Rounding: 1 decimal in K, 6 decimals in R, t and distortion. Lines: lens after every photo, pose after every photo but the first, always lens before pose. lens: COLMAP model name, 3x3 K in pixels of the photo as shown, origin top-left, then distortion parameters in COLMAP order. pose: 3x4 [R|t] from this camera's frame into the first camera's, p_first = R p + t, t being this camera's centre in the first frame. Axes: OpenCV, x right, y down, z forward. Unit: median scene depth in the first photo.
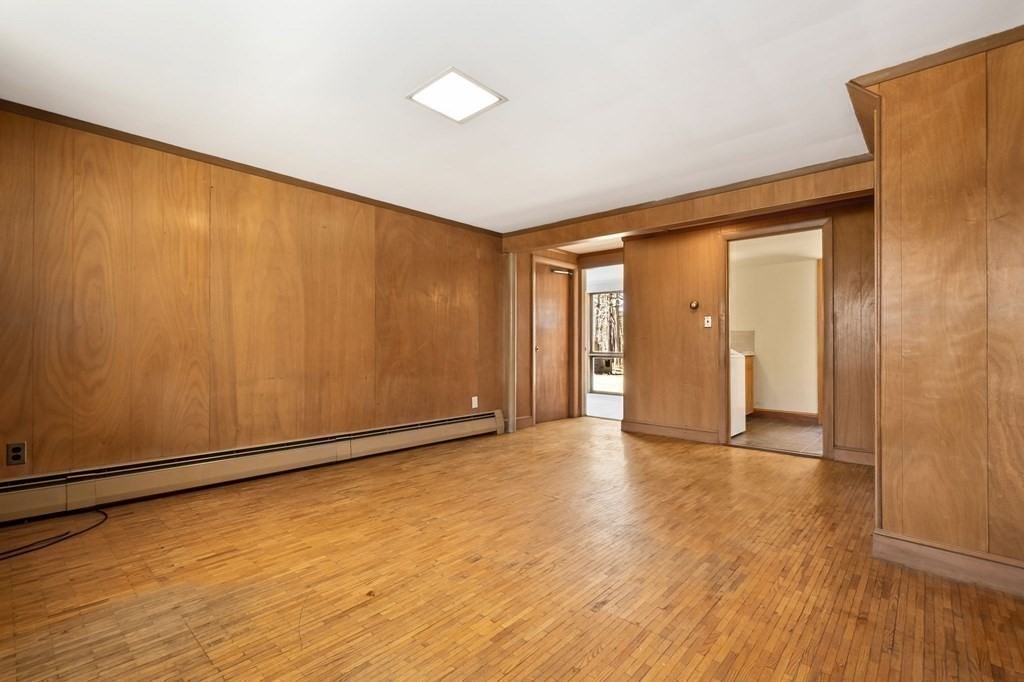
lens RADIAL K [[442.9, 0, 501.4], [0, 442.9, 342.5], [0, 0, 1]] dist [0.002311, -0.000001]
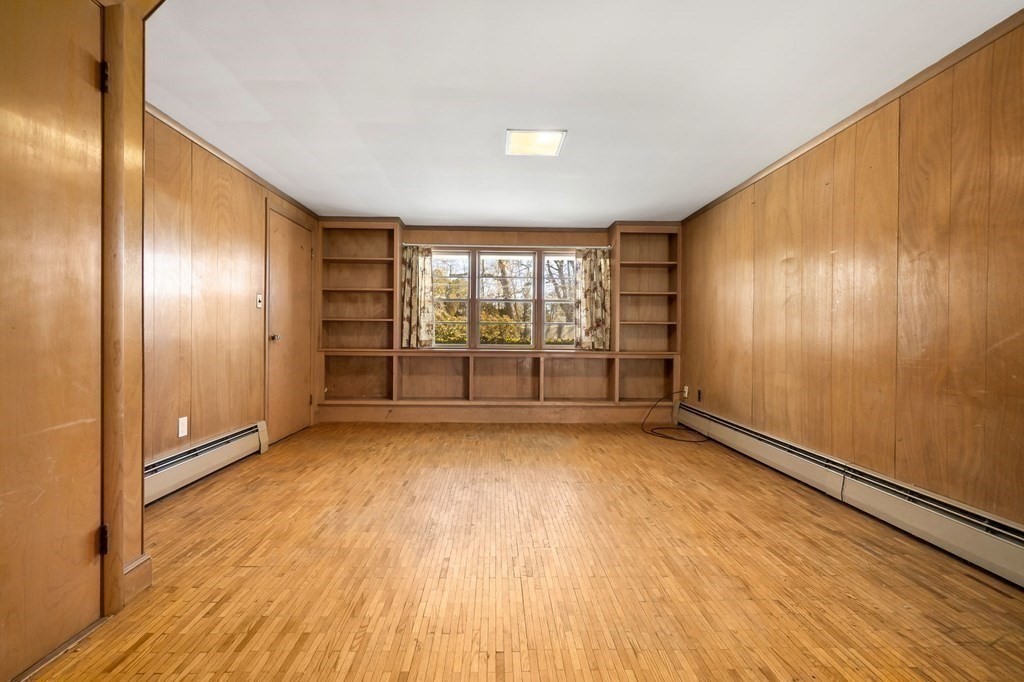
lens RADIAL K [[442.9, 0, 503.8], [0, 442.9, 340.2], [0, 0, 1]] dist [0.002311, -0.000001]
pose [[-0.711373, -0.004134, -0.702803, 0.631746], [-0.006406, 0.999979, 0.000601, 0.016494], [0.702786, 0.004930, -0.711384, 1.352225]]
